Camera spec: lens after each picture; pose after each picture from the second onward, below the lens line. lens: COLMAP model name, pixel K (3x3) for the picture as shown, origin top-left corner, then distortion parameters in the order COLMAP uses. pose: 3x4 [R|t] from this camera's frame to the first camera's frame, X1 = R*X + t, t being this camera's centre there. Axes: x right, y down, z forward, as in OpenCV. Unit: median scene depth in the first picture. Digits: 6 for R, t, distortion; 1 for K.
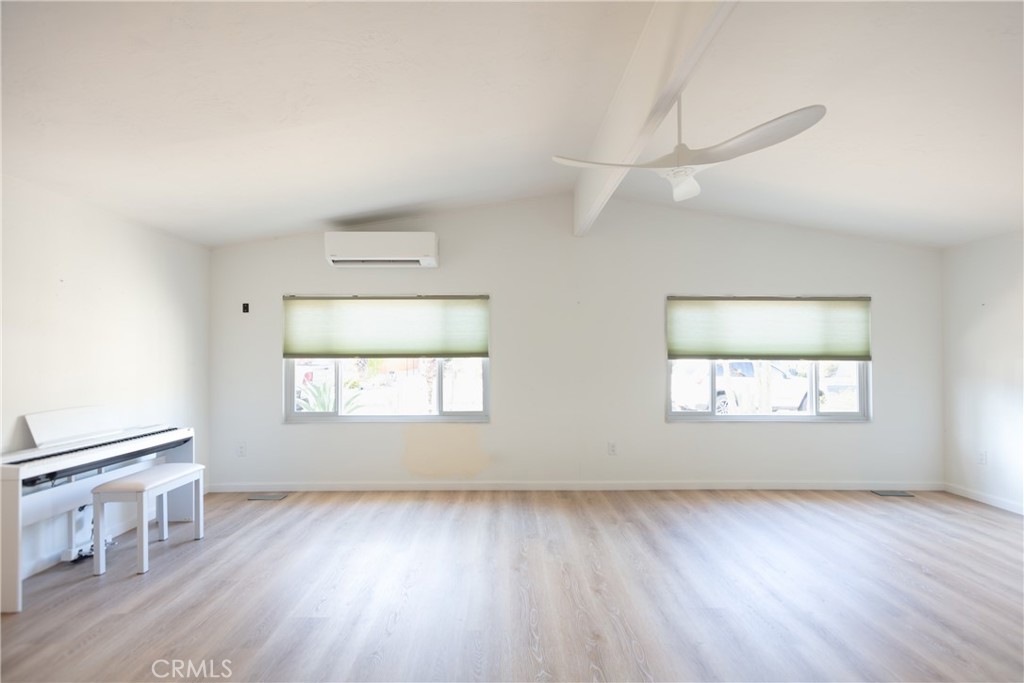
lens RADIAL K [[481.5, 0, 508.5], [0, 481.5, 346.3], [0, 0, 1]] dist [0.000138, 0.000247]
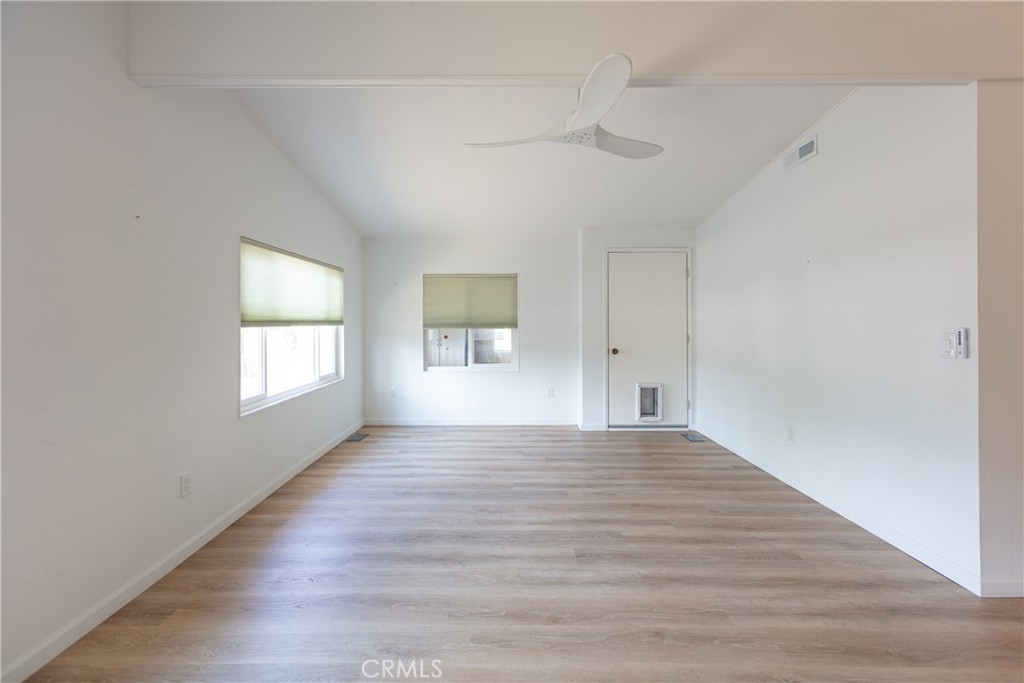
lens RADIAL K [[481.5, 0, 468.3], [0, 481.5, 317.0], [0, 0, 1]] dist [0.000138, 0.000247]
pose [[0.019662, 0.000720, 0.999806, -0.370175], [-0.011159, 0.999938, -0.000501, 0.008803], [-0.999744, -0.011147, 0.019668, 0.690307]]
